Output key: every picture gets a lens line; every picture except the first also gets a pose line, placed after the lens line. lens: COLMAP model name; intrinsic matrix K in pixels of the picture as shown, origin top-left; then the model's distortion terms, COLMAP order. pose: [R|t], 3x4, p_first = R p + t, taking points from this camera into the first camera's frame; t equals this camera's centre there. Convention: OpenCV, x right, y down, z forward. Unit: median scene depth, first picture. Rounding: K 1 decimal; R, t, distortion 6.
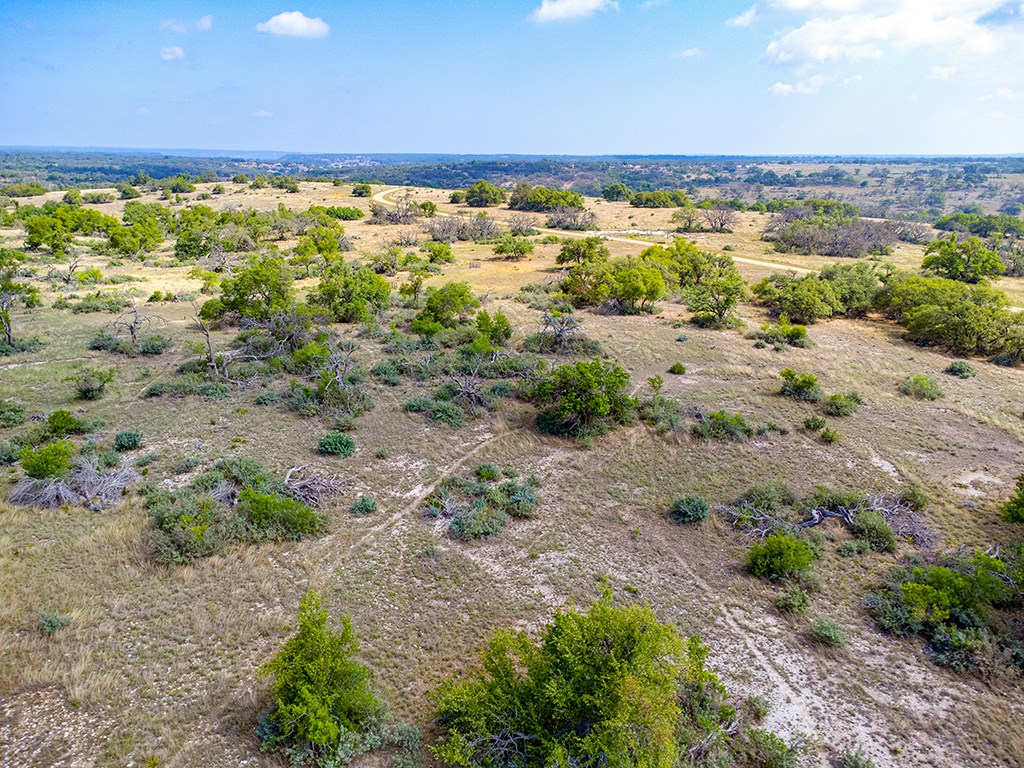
lens RADIAL K [[735.9, 0, 512.0], [0, 735.9, 384.0], [0, 0, 1]] dist [0.014631, -0.004140]
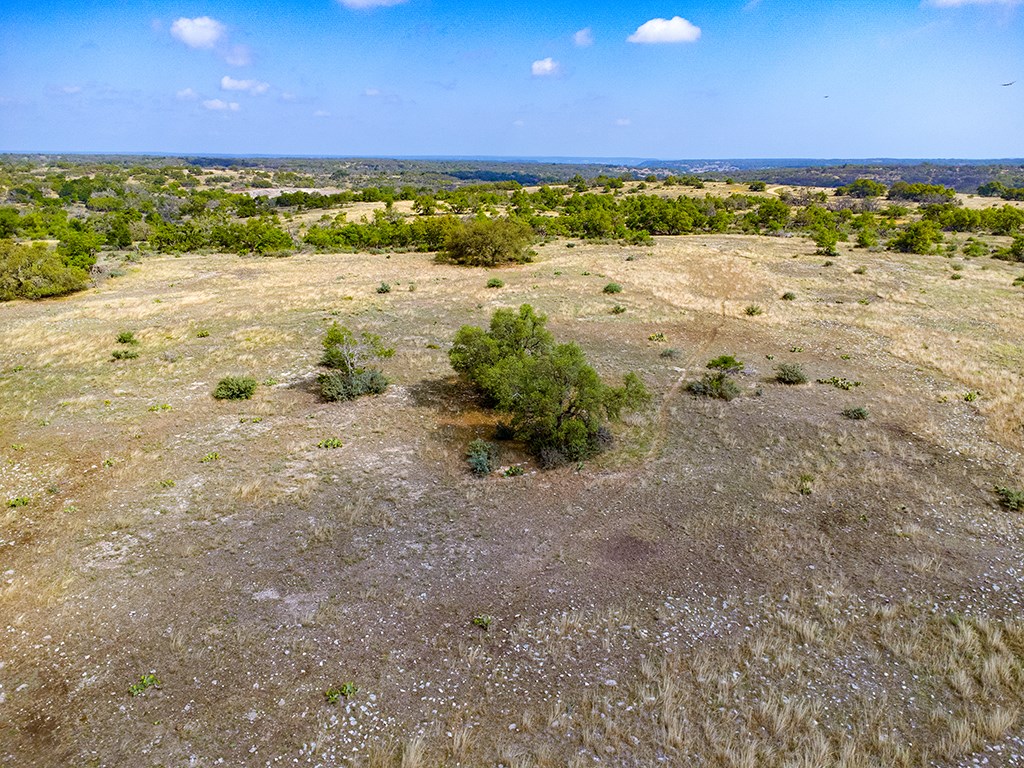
lens RADIAL K [[735.9, 0, 512.0], [0, 735.9, 384.0], [0, 0, 1]] dist [0.014631, -0.004140]
pose [[0.900680, 0.121807, -0.417060, -0.010607], [-0.124964, 0.991963, 0.019843, 0.089108], [0.416125, 0.034245, 0.908662, -0.278408]]
